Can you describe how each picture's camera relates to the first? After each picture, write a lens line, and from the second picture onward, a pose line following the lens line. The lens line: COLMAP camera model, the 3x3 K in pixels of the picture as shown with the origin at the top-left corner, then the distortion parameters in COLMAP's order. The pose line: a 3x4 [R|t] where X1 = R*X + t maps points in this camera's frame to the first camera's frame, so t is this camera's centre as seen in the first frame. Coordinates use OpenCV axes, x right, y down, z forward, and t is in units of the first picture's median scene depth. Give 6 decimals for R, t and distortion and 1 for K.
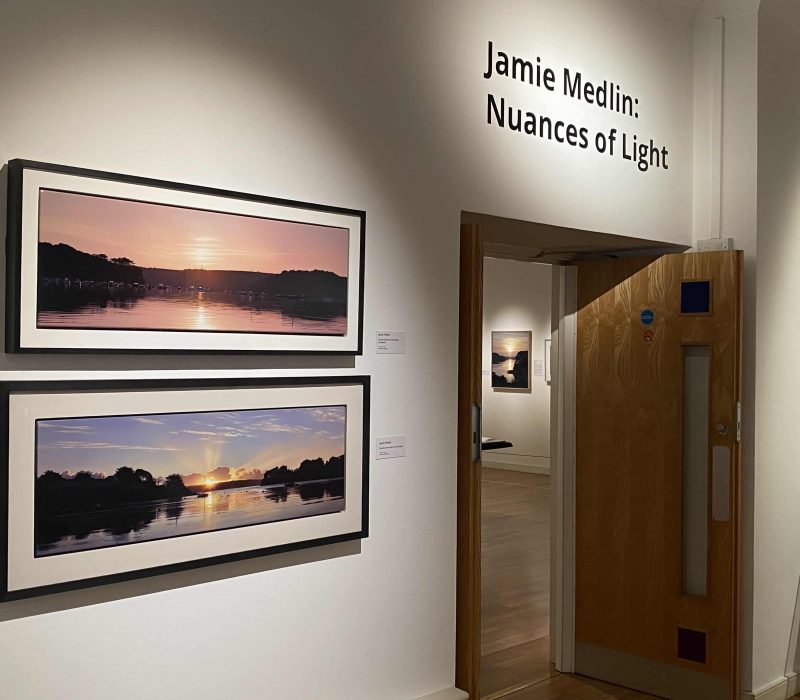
lens RADIAL K [[1178.7, 0, 400.7], [0, 1178.7, 350.1], [0, 0, 1]] dist [0.085466, 0.000000]
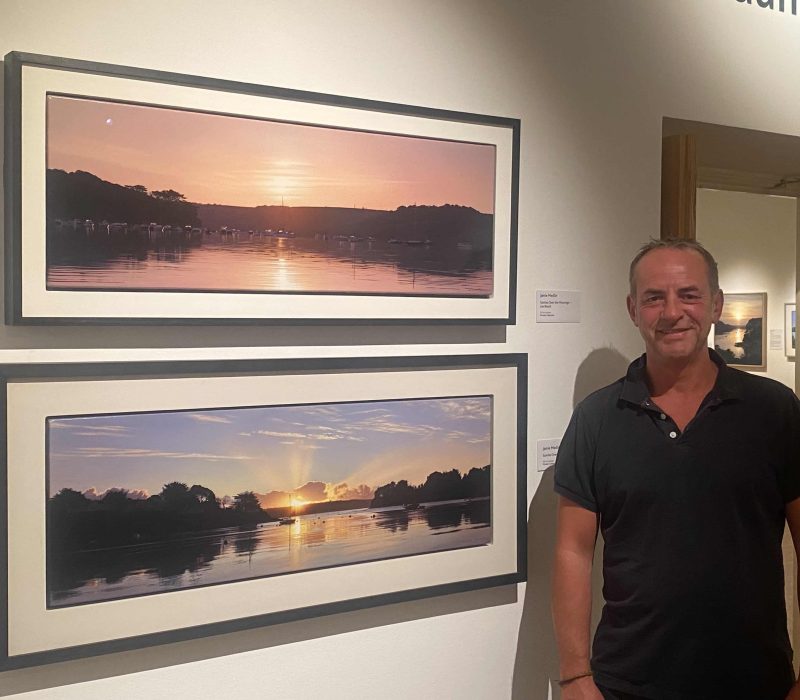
lens RADIAL K [[1178.7, 0, 397.1], [0, 1178.7, 351.0], [0, 0, 1]] dist [0.085466, 0.000000]
pose [[0.981776, -0.003960, -0.190001, 0.033642], [0.008690, 0.999673, 0.024069, 0.002668], [0.189844, -0.025281, 0.981489, 0.305310]]
